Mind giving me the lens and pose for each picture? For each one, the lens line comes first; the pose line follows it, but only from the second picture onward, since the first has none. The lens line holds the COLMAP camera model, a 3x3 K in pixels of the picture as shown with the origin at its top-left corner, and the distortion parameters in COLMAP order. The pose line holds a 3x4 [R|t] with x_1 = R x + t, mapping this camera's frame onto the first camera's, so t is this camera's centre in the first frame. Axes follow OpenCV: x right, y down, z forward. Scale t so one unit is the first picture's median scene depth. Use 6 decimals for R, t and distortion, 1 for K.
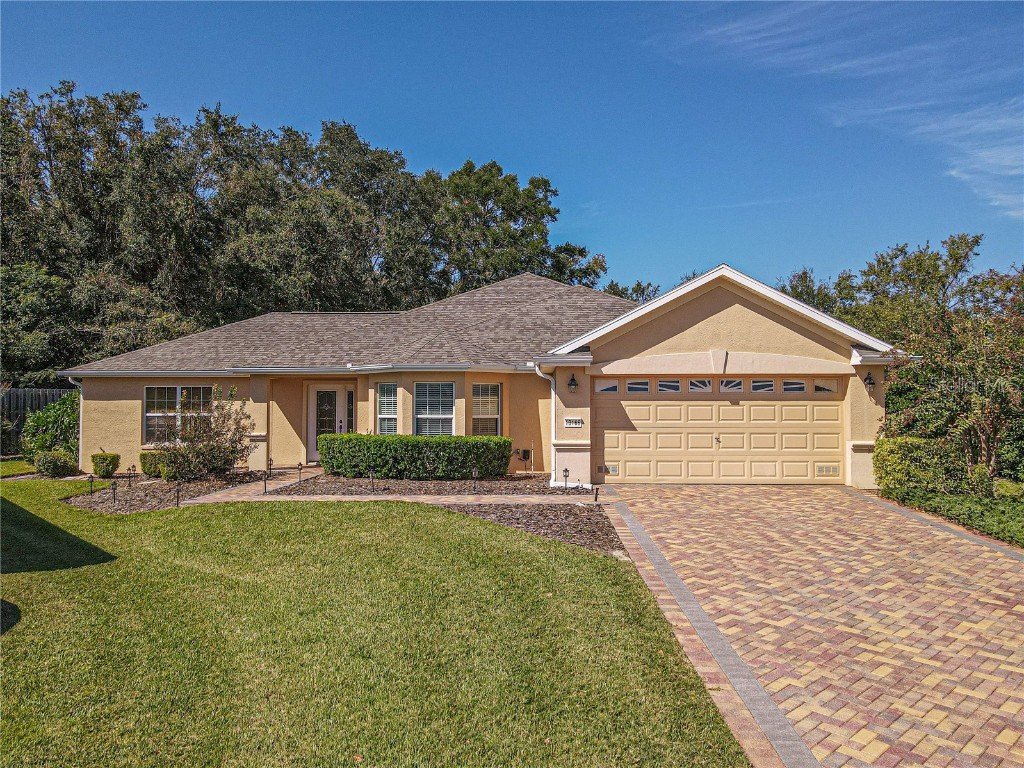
lens RADIAL K [[752.5, 0, 511.1], [0, 752.5, 387.7], [0, 0, 1]] dist [-0.000208, 0.022684]
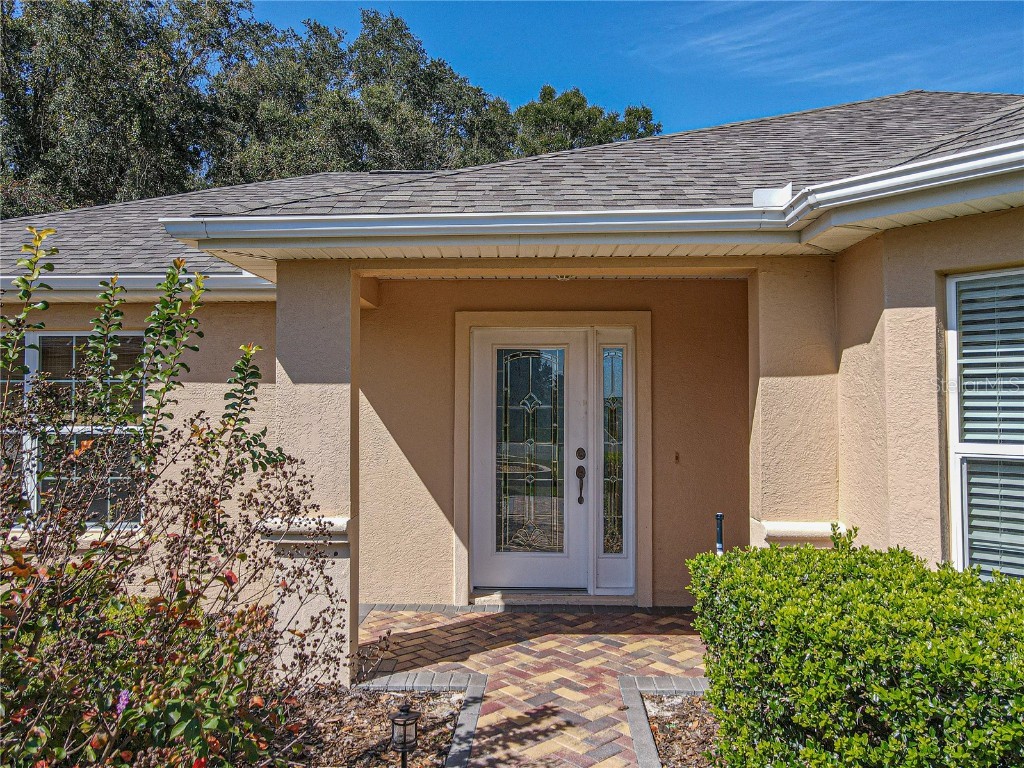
lens RADIAL K [[752.5, 0, 511.1], [0, 752.5, 387.7], [0, 0, 1]] dist [-0.000208, 0.022684]
pose [[0.999896, -0.001139, -0.014369, -0.251893], [0.001129, 0.999999, -0.000701, 0.019719], [0.014370, 0.000685, 0.999897, 0.714400]]
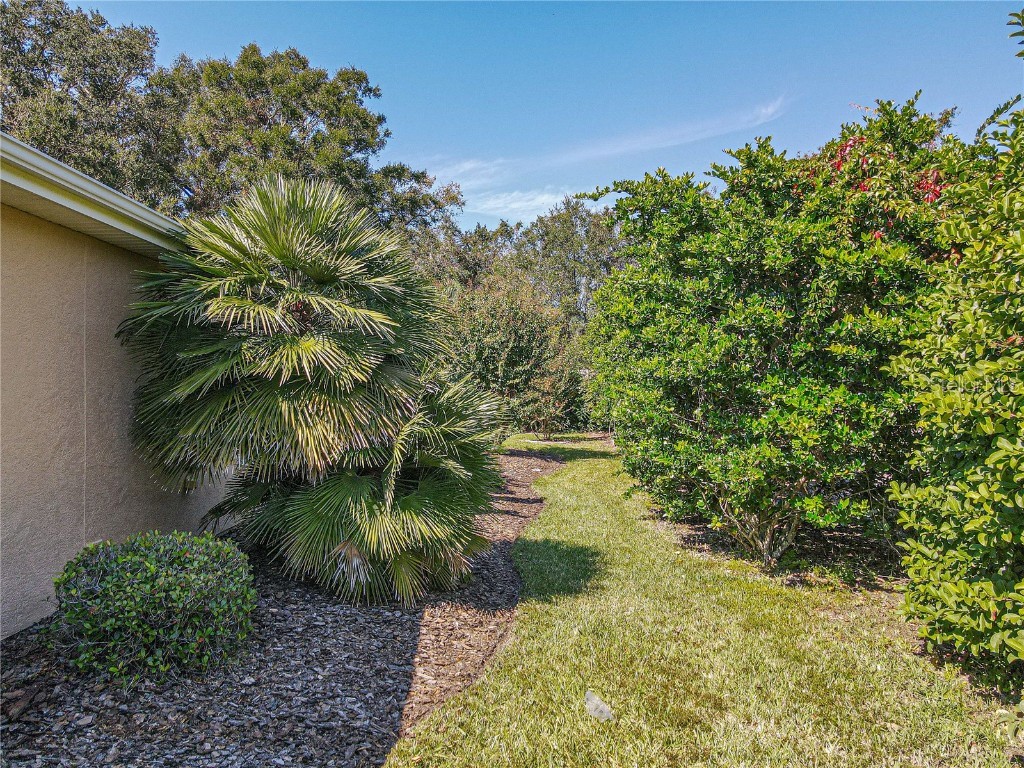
lens RADIAL K [[748.0, 0, 511.1], [0, 748.0, 385.2], [0, 0, 1]] dist [0.009479, 0.003380]
pose [[0.999157, -0.009403, 0.039959, 0.489376], [0.008583, 0.999750, 0.020639, 0.032337], [-0.040143, -0.020278, 0.998988, 0.821370]]
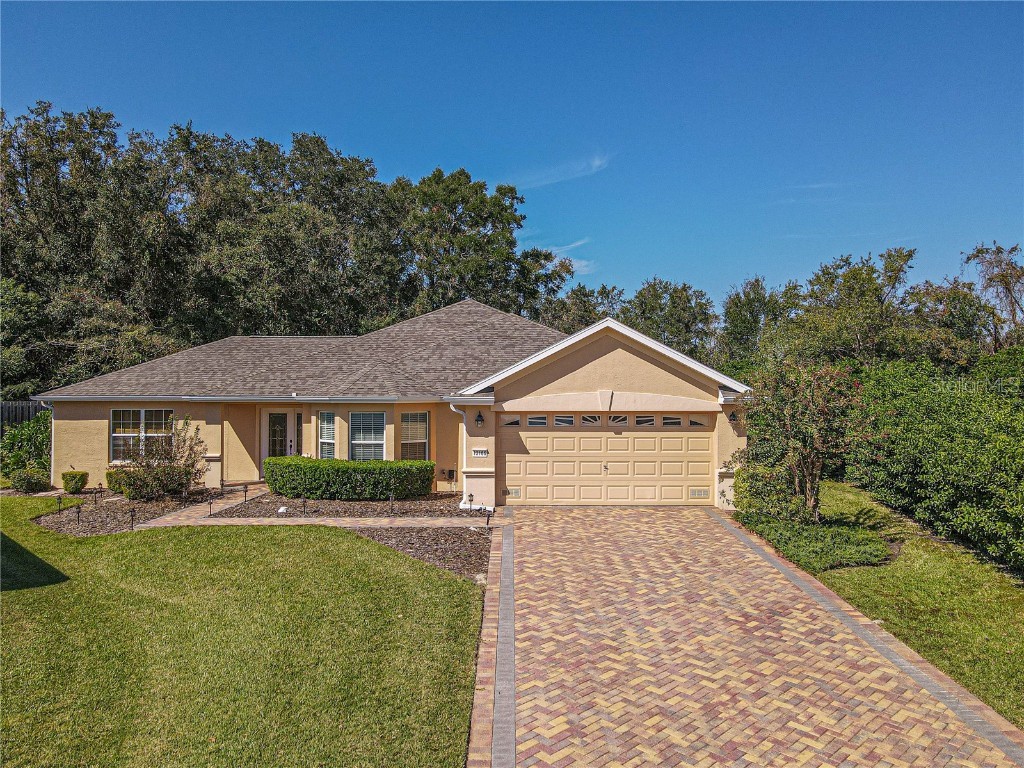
lens RADIAL K [[751.0, 0, 511.3], [0, 751.0, 385.7], [0, 0, 1]] dist [-0.001773, 0.022770]
pose [[0.999822, 0.000761, 0.018852, 0.077808], [-0.000988, 0.999927, 0.012010, -0.050604], [-0.018841, -0.012026, 0.999750, -0.109895]]
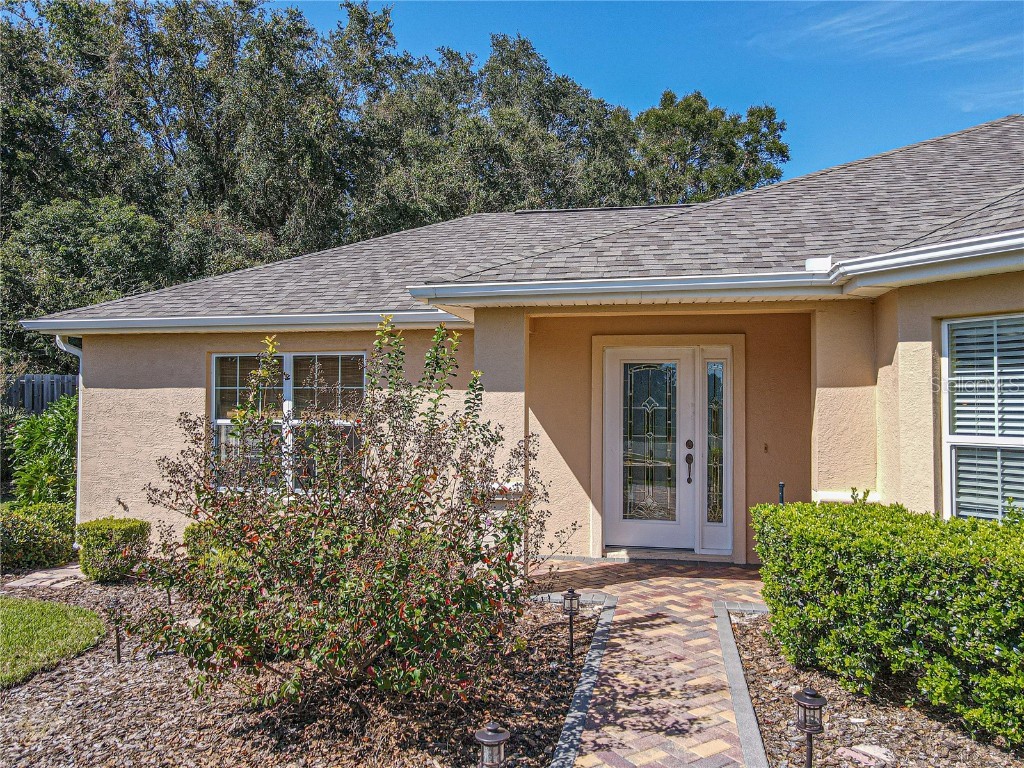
lens RADIAL K [[752.5, 0, 511.1], [0, 752.5, 387.7], [0, 0, 1]] dist [-0.000208, 0.022684]
pose [[0.985065, -0.000293, -0.172183, -0.252055], [0.000457, 0.999999, 0.000915, 0.016416], [0.172182, -0.000980, 0.985065, 0.619874]]
